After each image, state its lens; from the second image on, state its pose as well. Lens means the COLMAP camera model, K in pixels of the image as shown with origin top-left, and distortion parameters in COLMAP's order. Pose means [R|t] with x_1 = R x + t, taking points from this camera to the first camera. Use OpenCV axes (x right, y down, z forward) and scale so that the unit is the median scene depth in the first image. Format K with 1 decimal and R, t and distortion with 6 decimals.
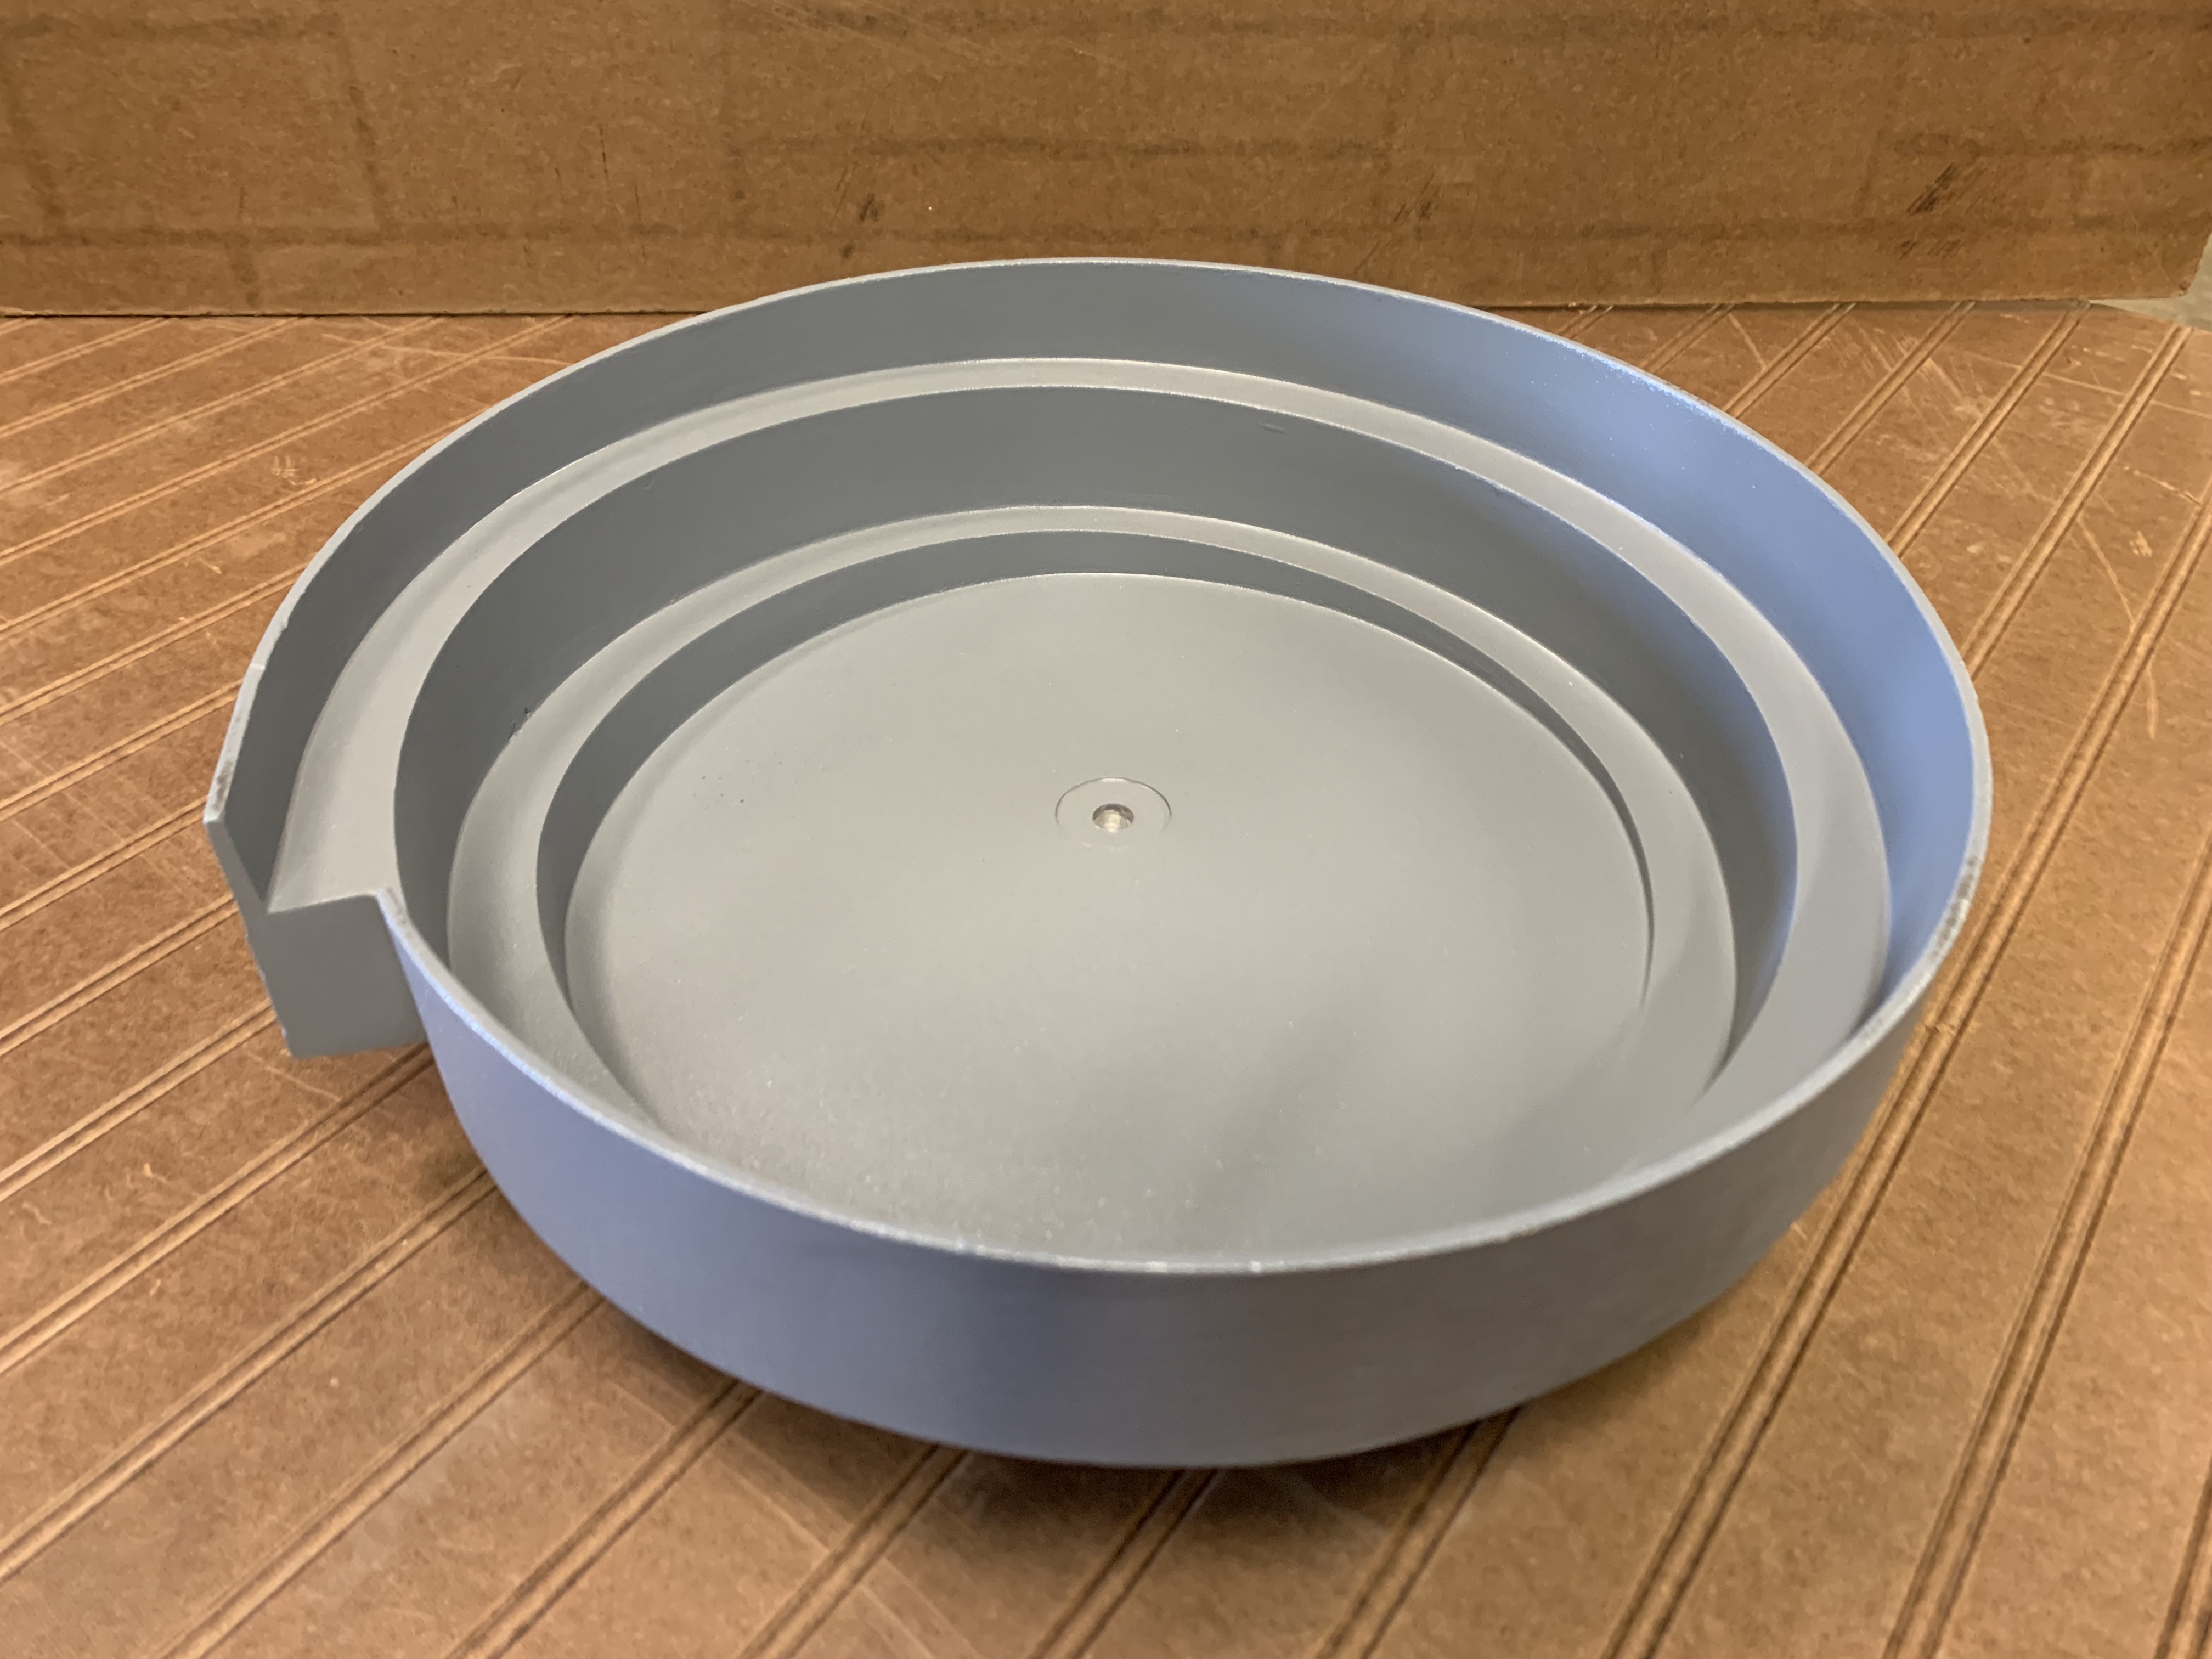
lens RADIAL K [[1699.5, 0, 1113.5], [0, 1699.5, 810.1], [0, 0, 1]] dist [-0.009449, 0.011188]
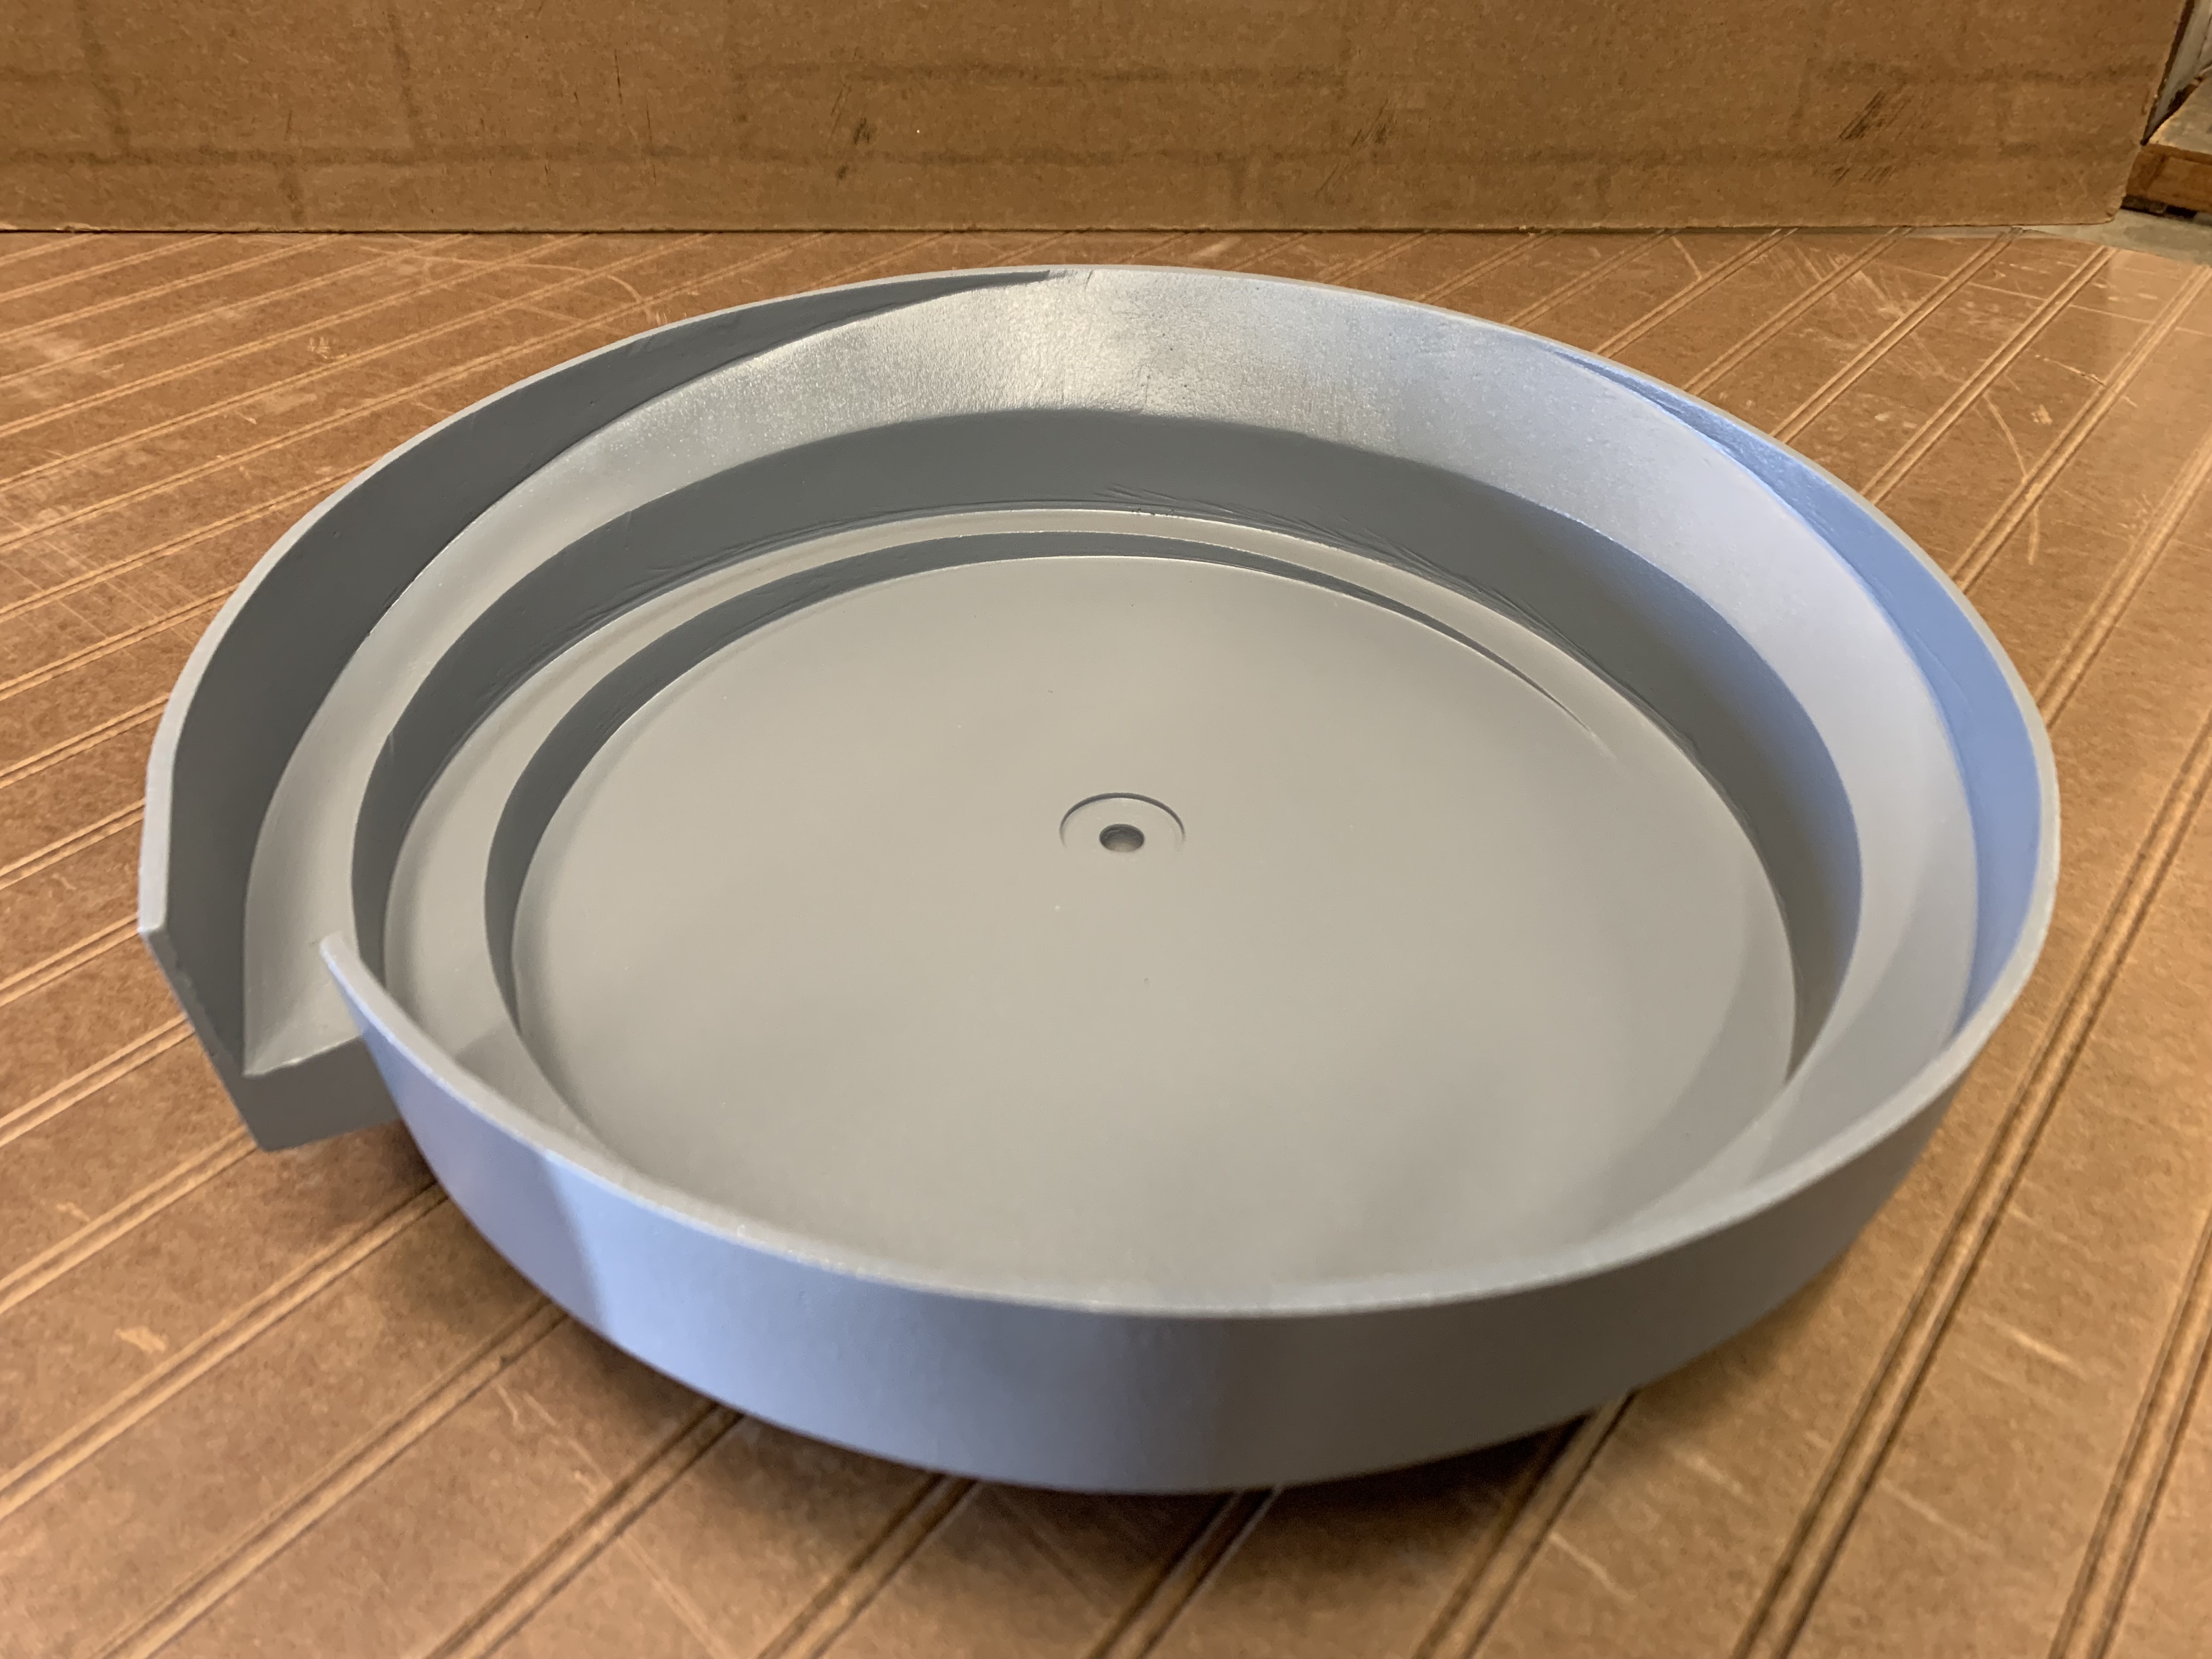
lens RADIAL K [[1699.5, 0, 1114.2], [0, 1699.5, 826.1], [0, 0, 1]] dist [-0.009449, 0.011188]
pose [[0.999545, 0.007389, -0.029248, 0.056046], [-0.008525, 0.999206, -0.038922, 0.139444], [0.028938, 0.039153, 0.998814, -0.063144]]
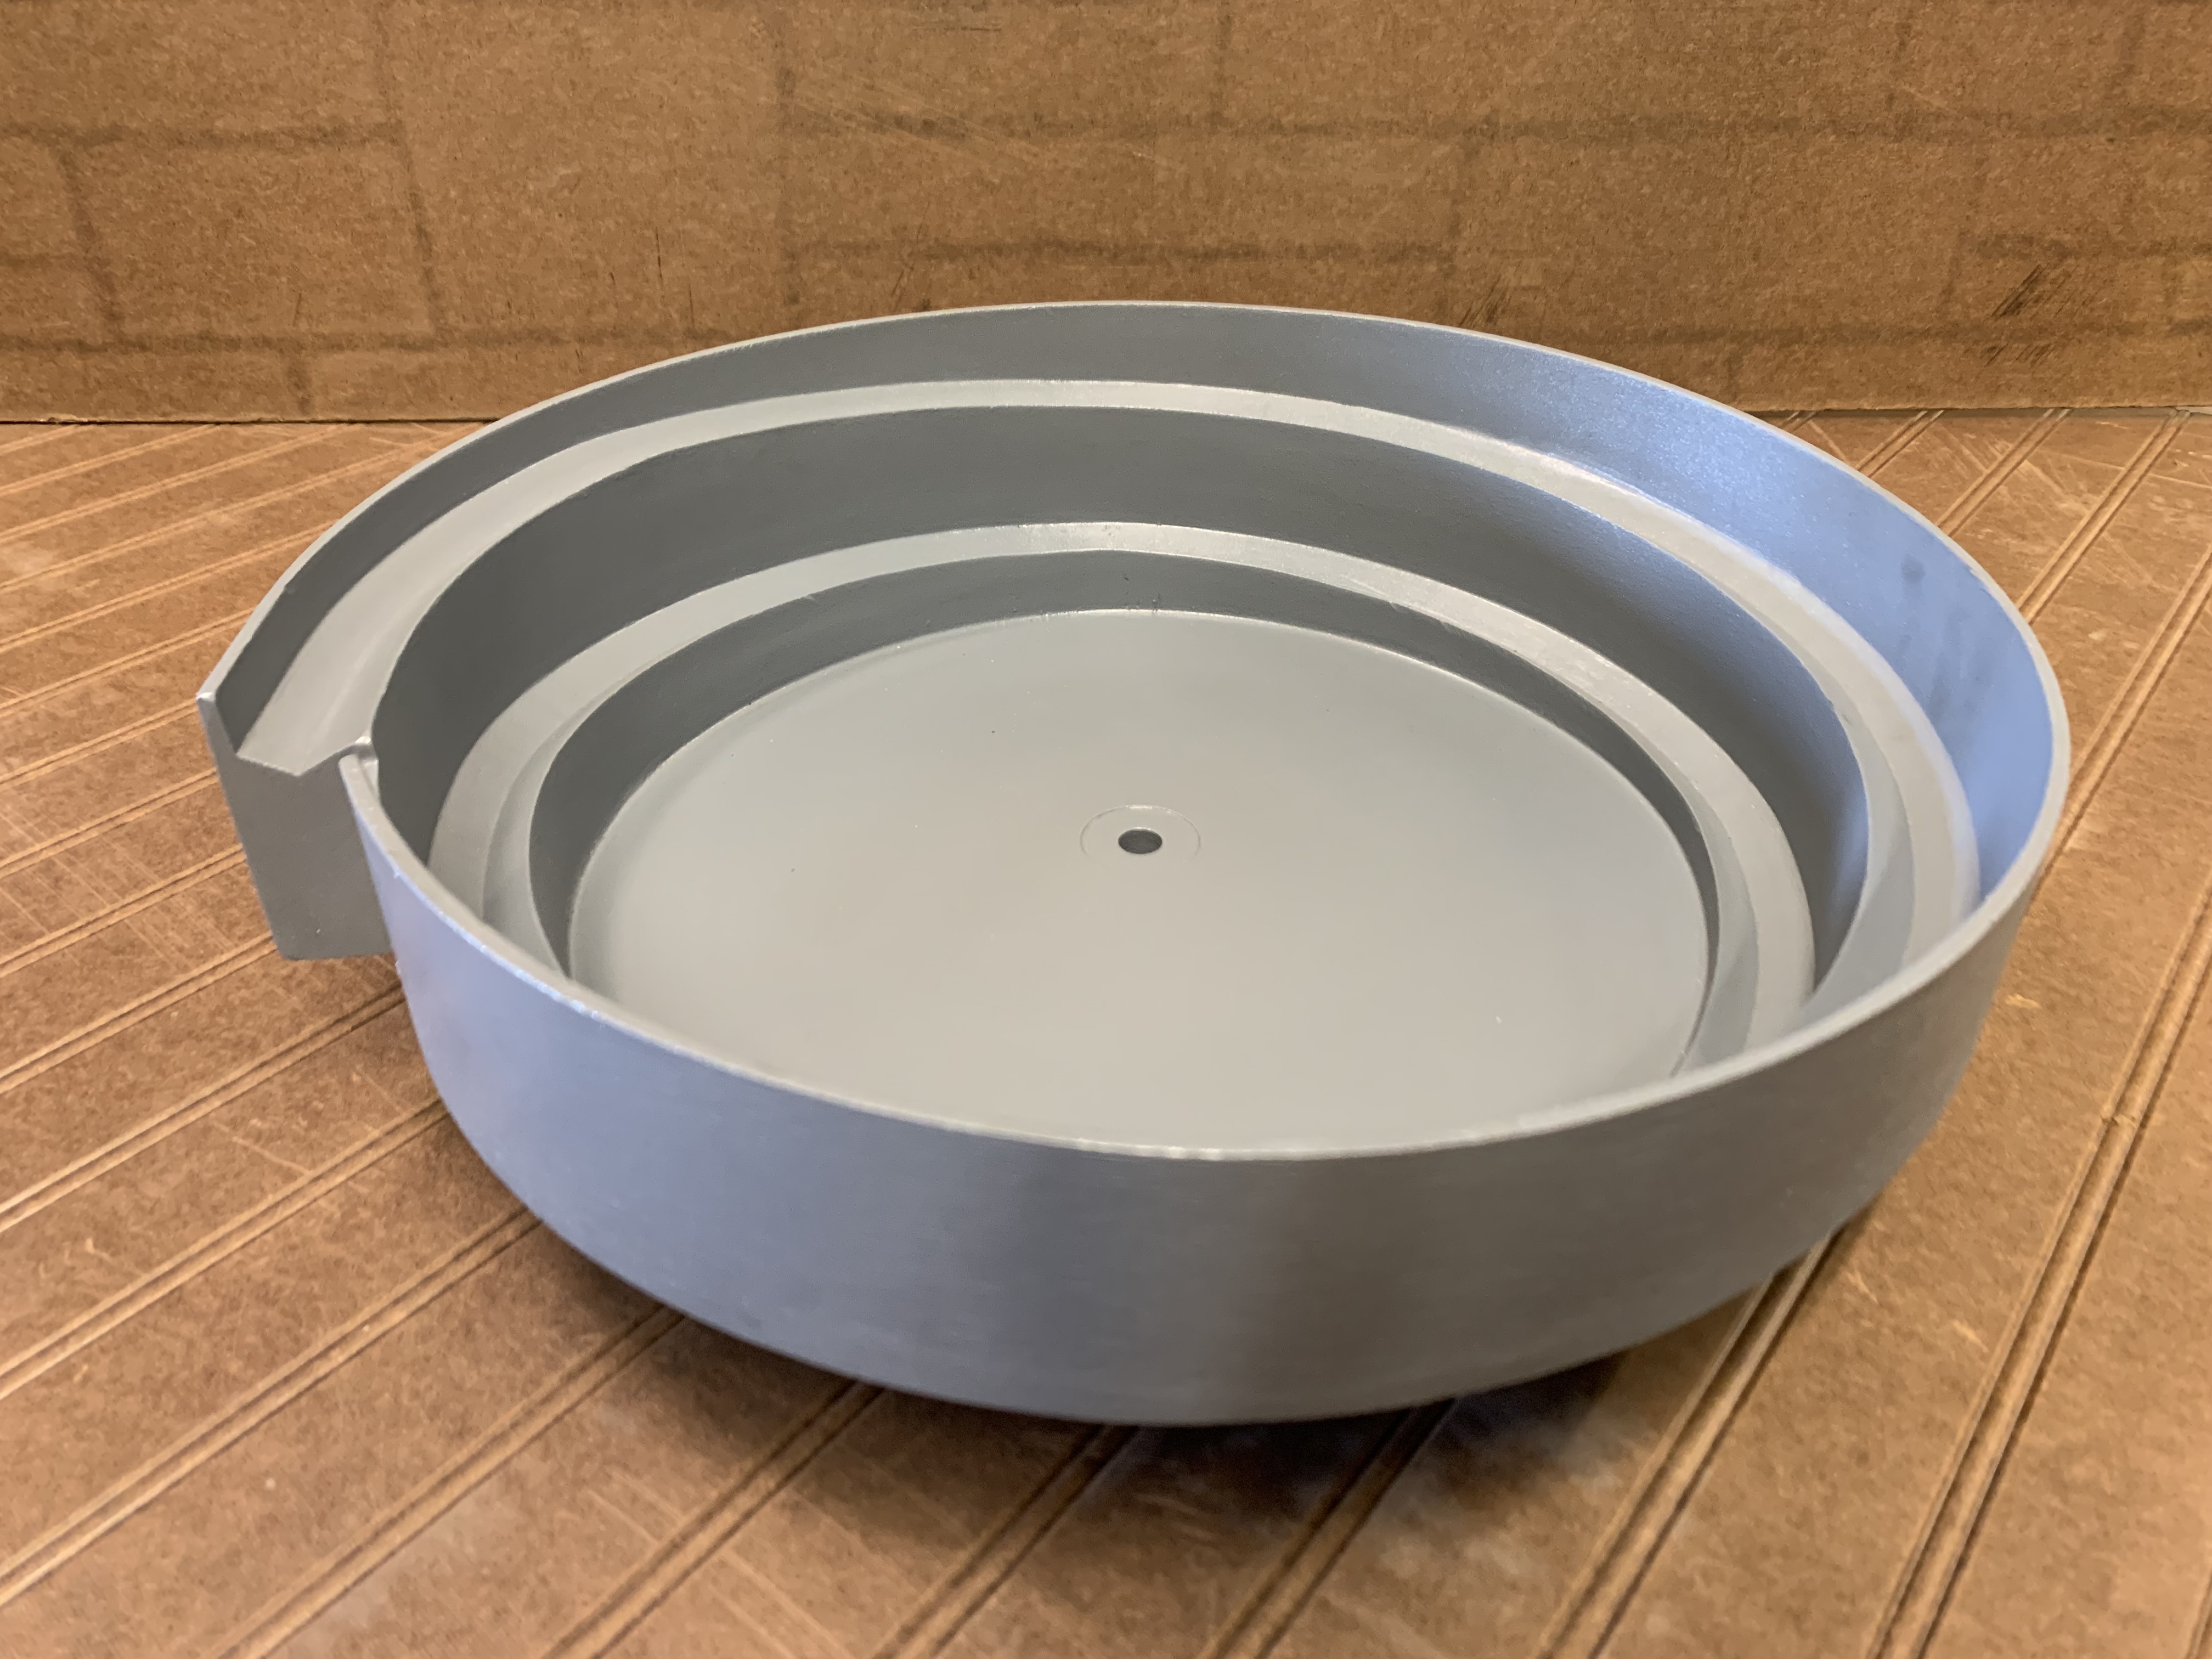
lens RADIAL K [[1699.5, 0, 1106.6], [0, 1699.5, 809.2], [0, 0, 1]] dist [-0.009449, 0.011188]
pose [[0.999383, 0.003154, -0.034976, -0.002950], [-0.007283, 0.992918, -0.118575, 0.051867], [0.034354, 0.118757, 0.992329, 0.063950]]
